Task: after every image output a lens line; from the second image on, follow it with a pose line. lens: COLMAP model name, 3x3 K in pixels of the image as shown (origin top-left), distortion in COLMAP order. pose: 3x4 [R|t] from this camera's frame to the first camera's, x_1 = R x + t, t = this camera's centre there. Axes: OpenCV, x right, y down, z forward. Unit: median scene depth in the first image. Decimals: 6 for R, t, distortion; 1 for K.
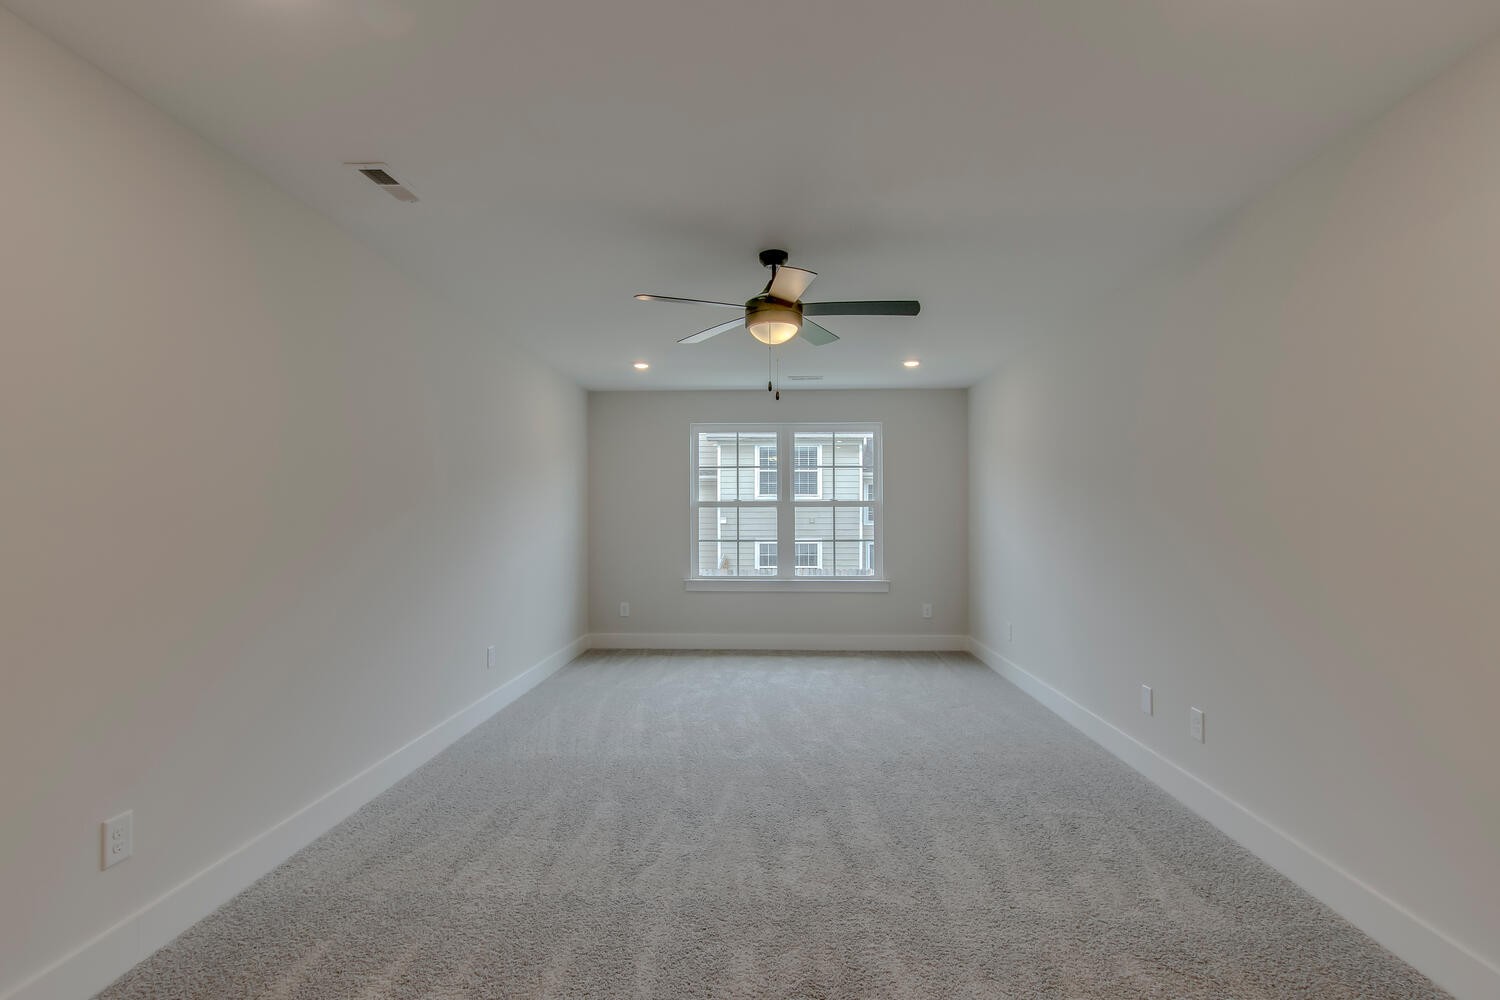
lens RADIAL K [[534.0, 0, 754.5], [0, 534.0, 509.7], [0, 0, 1]] dist [-0.000070, 0.000031]
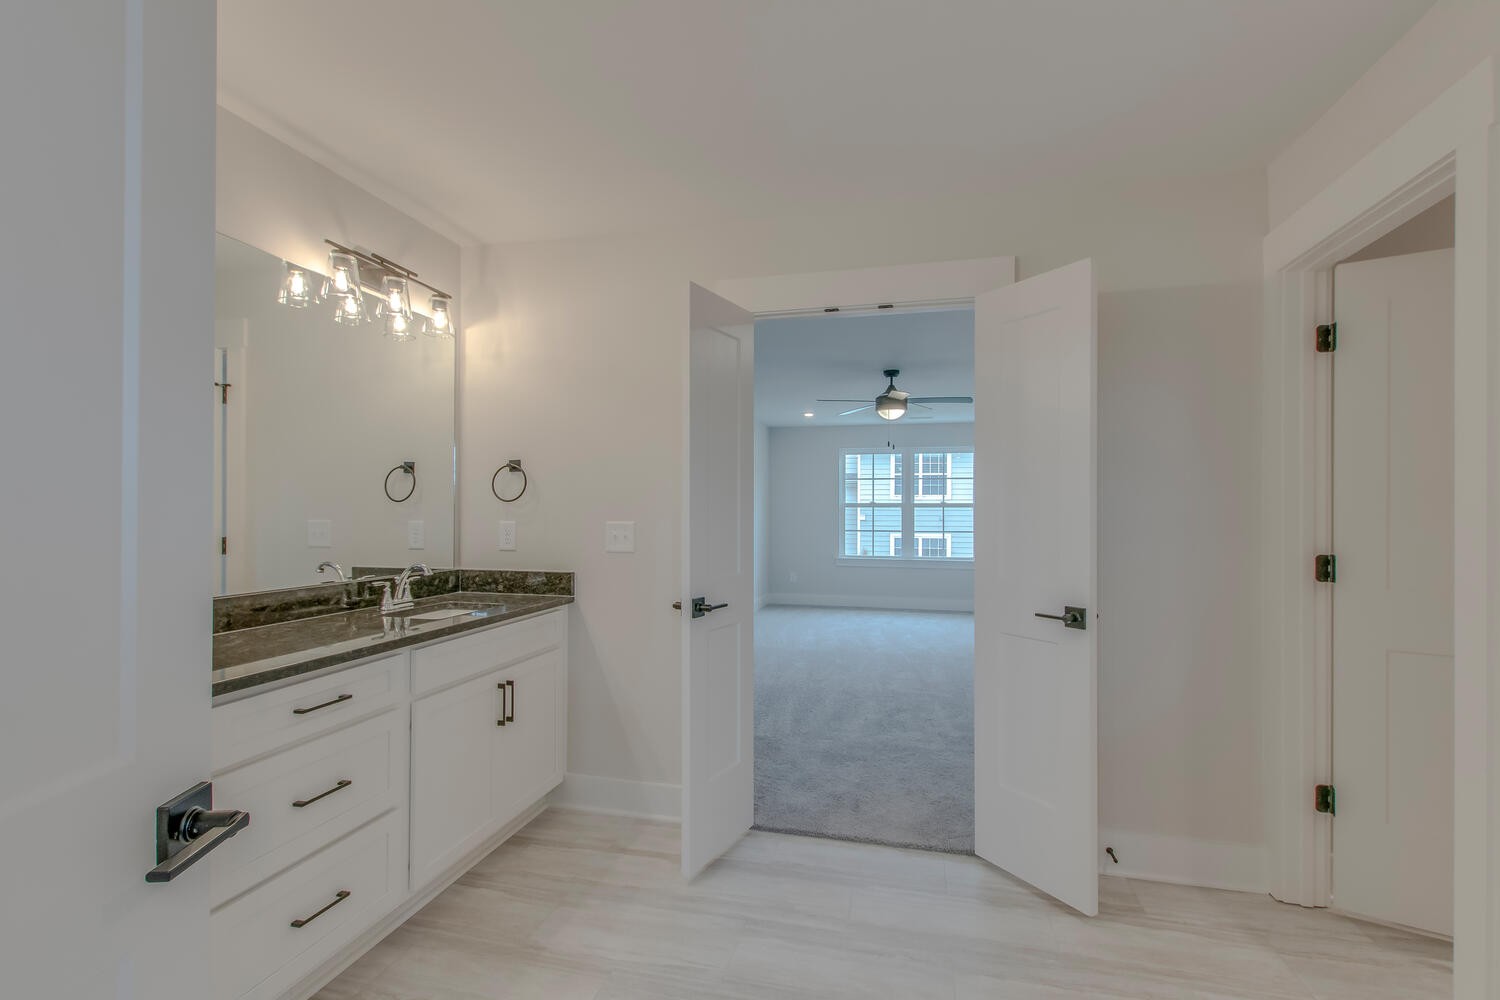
lens RADIAL K [[681.9, 0, 760.5], [0, 681.9, 499.8], [0, 0, 1]] dist [0.002416, 0.000007]
pose [[0.978871, 0.004884, -0.204422, 0.047403], [-0.006879, 0.999935, -0.009050, -0.006460], [0.204364, 0.010264, 0.978841, -0.843519]]
